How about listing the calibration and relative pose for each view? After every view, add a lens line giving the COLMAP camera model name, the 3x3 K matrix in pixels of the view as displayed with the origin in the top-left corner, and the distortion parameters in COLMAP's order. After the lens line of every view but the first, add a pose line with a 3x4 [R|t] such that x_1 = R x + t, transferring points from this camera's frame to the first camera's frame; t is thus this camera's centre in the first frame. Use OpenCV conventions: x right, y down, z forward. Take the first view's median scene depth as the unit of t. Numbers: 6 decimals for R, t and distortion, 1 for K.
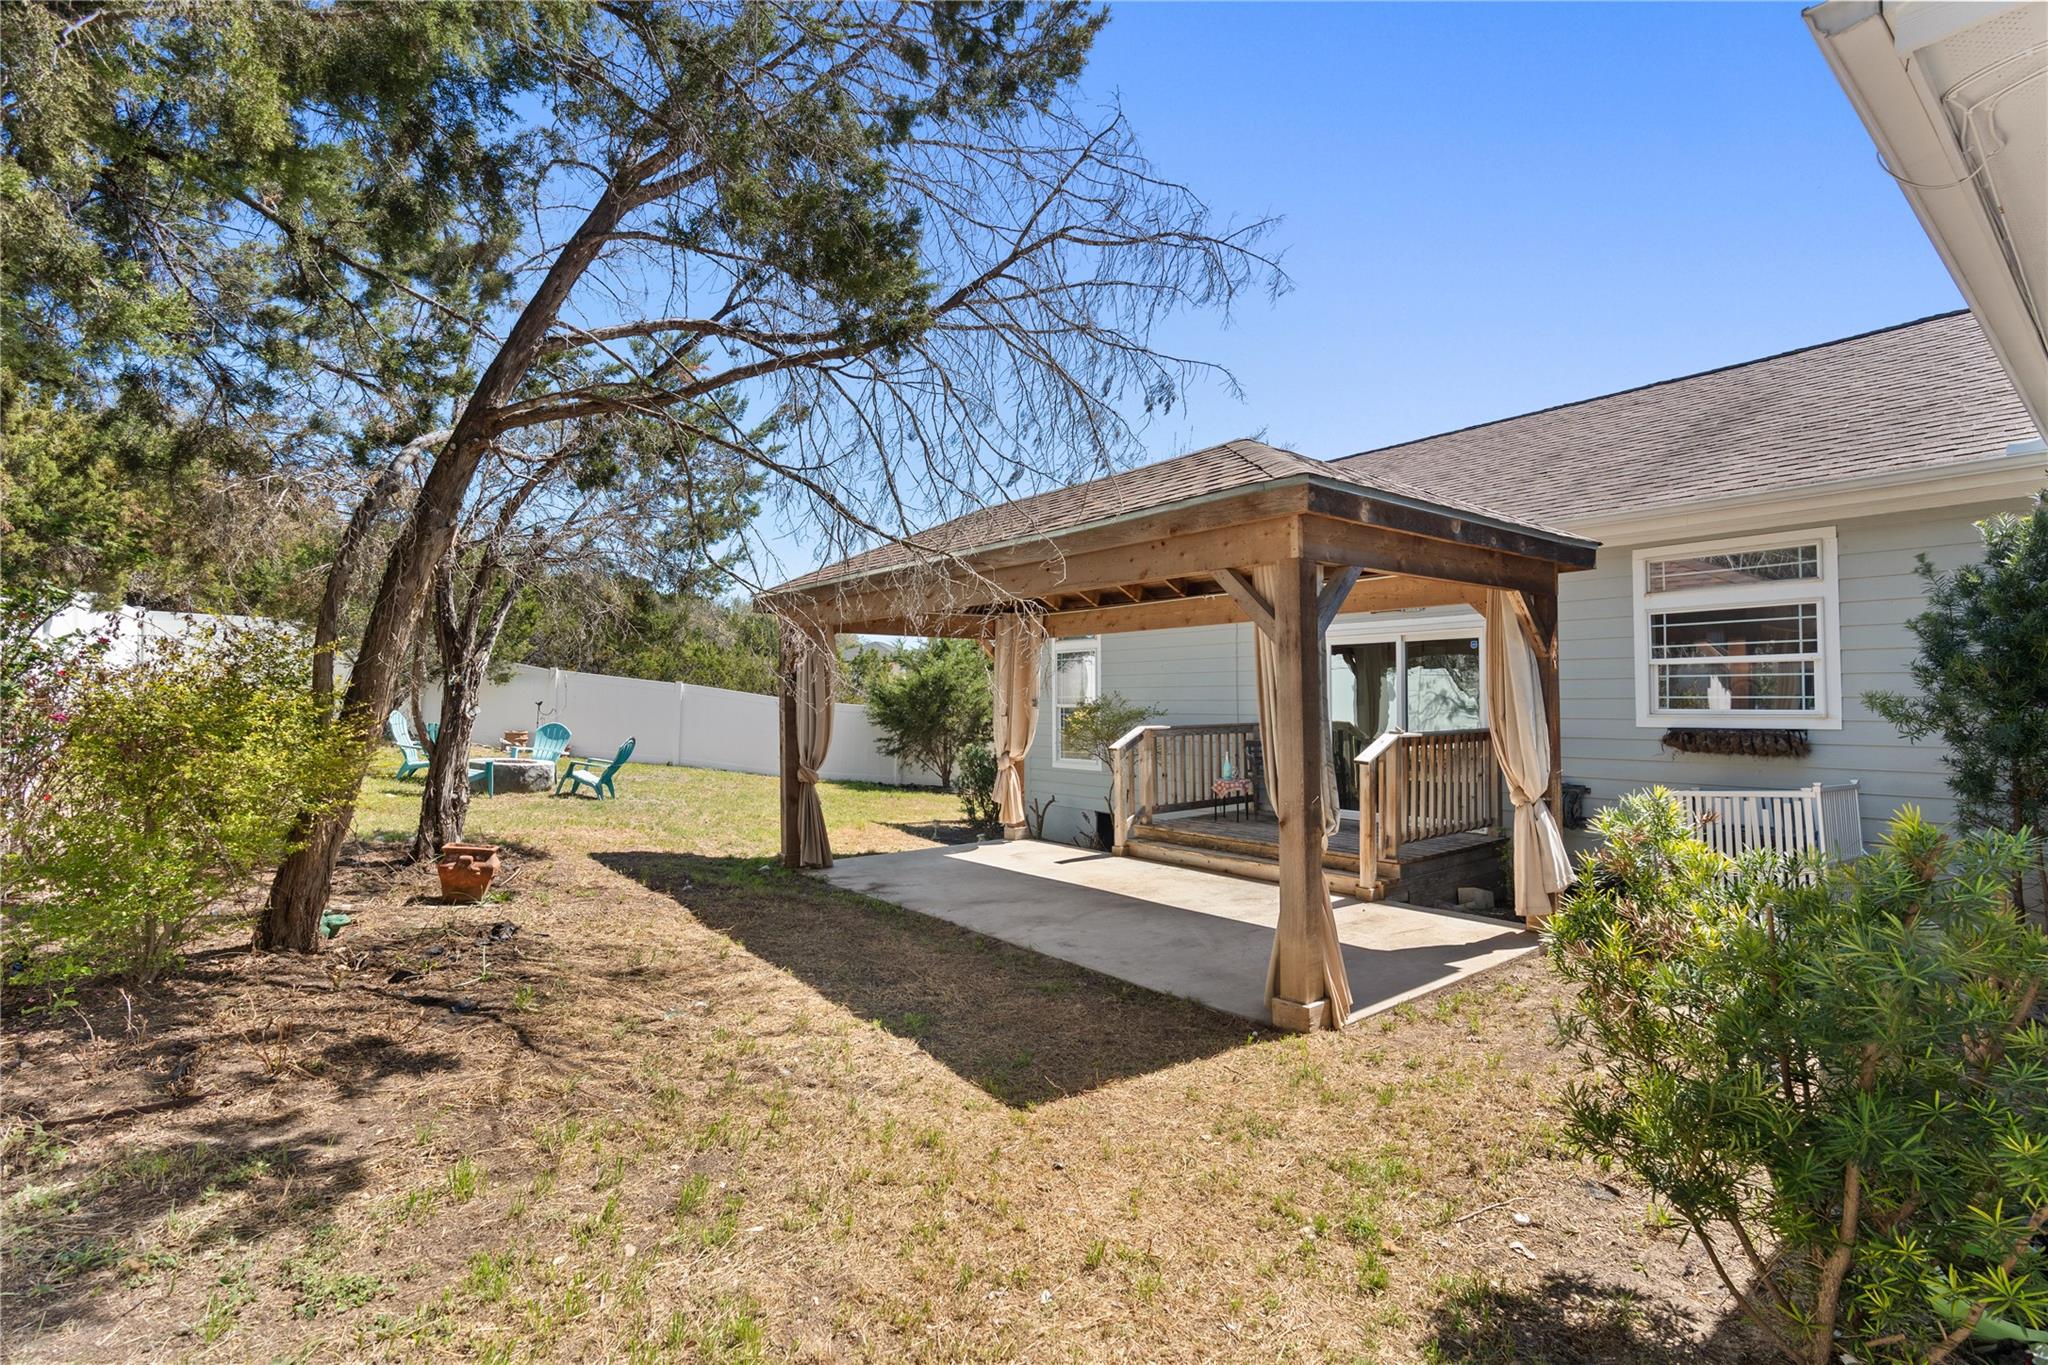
lens RADIAL K [[917.9, 0, 1024.4], [0, 917.9, 685.8], [0, 0, 1]] dist [-0.003627, -0.000170]
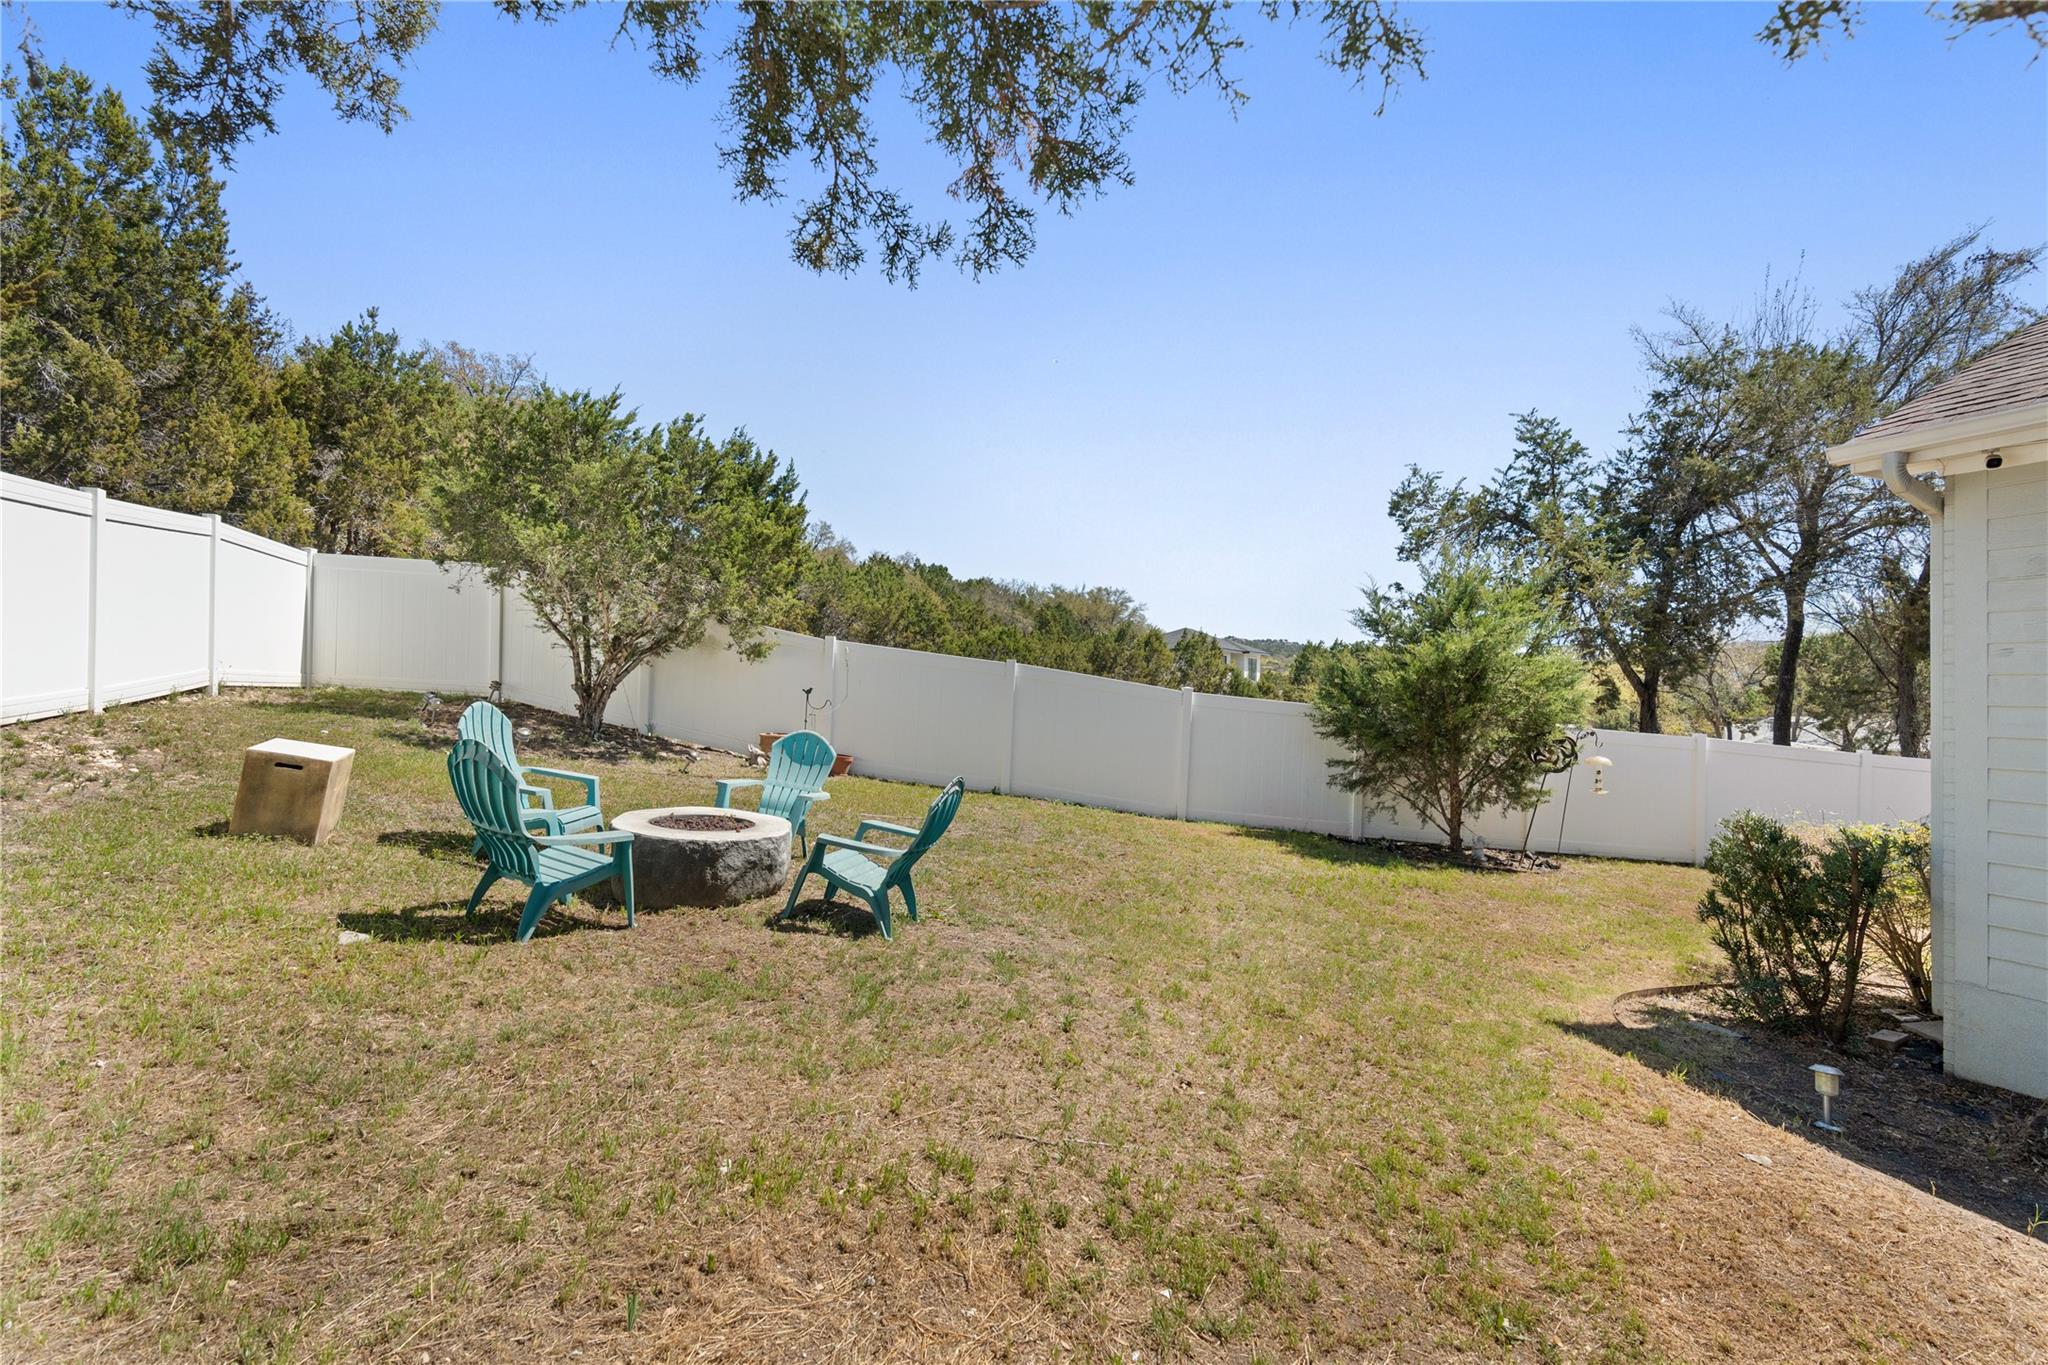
lens RADIAL K [[917.9, 0, 1023.8], [0, 917.9, 682.6], [0, 0, 1]] dist [-0.003627, -0.000170]
pose [[0.954881, 0.012321, -0.296732, -0.281130], [-0.011377, 0.999923, 0.004906, 0.011701], [0.296770, -0.001309, 0.954948, 0.623683]]
